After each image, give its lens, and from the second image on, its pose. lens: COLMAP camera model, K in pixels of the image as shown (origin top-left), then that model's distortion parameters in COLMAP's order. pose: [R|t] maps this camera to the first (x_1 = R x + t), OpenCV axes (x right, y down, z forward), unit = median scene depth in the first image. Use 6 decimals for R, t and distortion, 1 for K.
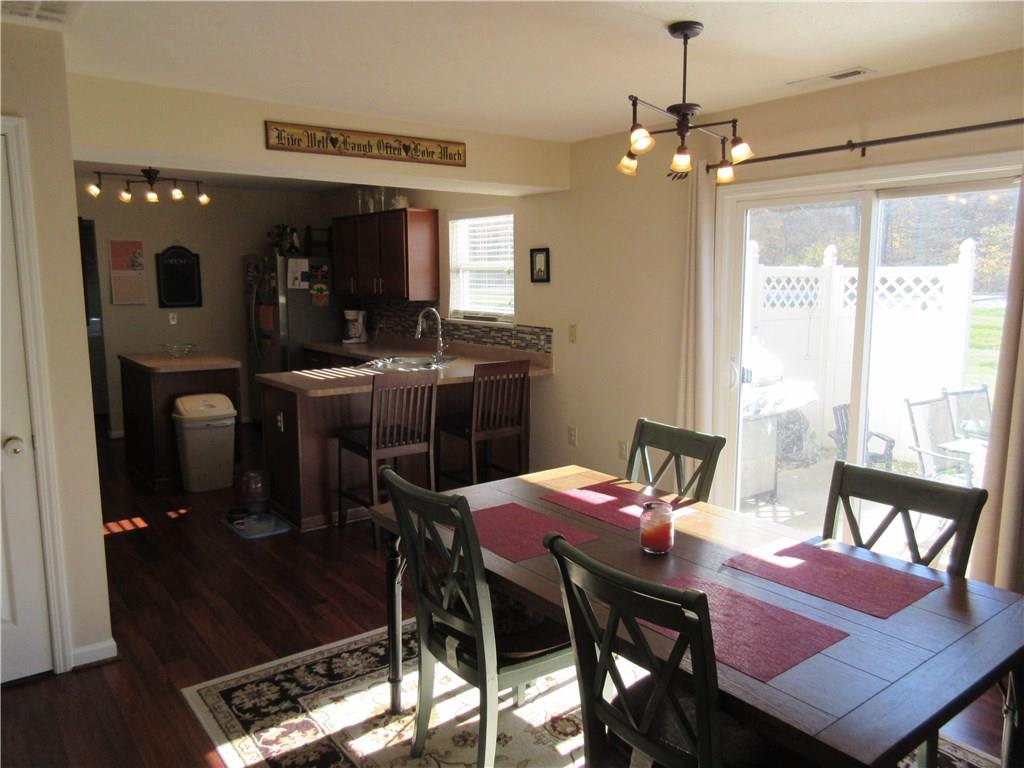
lens RADIAL K [[753.9, 0, 513.1], [0, 753.9, 383.6], [0, 0, 1]] dist [-0.023788, 0.013475]
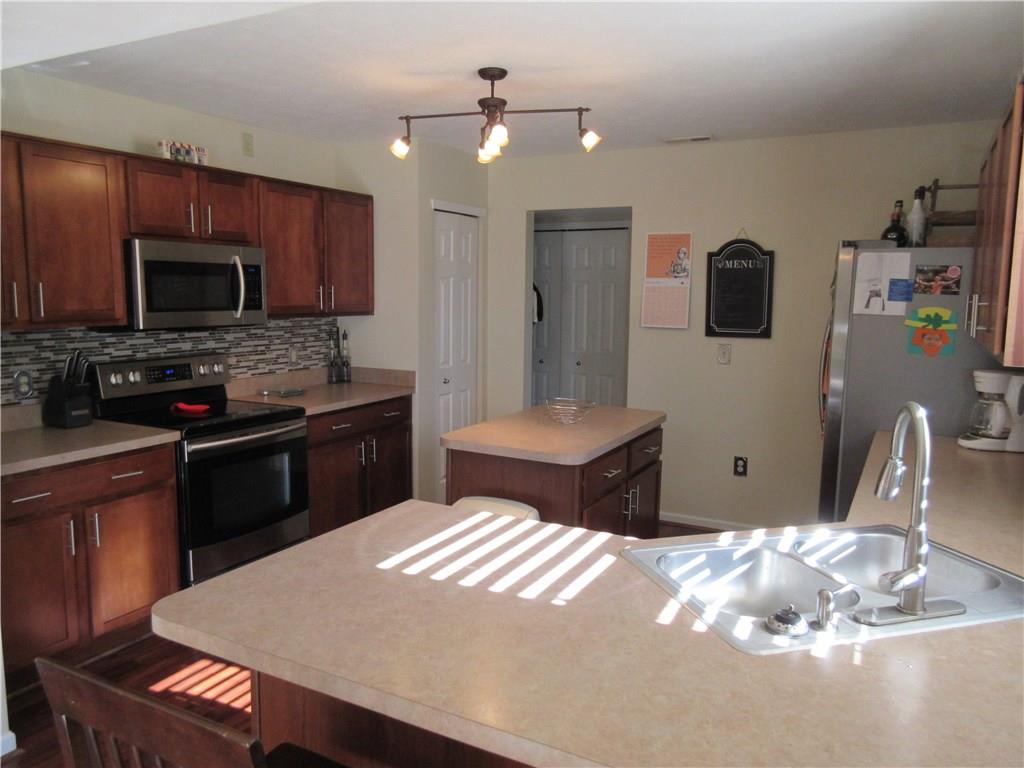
lens RADIAL K [[753.9, 0, 511.4], [0, 753.9, 383.3], [0, 0, 1]] dist [-0.023788, 0.013475]
pose [[0.413416, 0.118371, -0.902815, 0.050874], [-0.137571, 0.988252, 0.066577, -0.082786], [0.900090, 0.096677, 0.424843, 0.590389]]
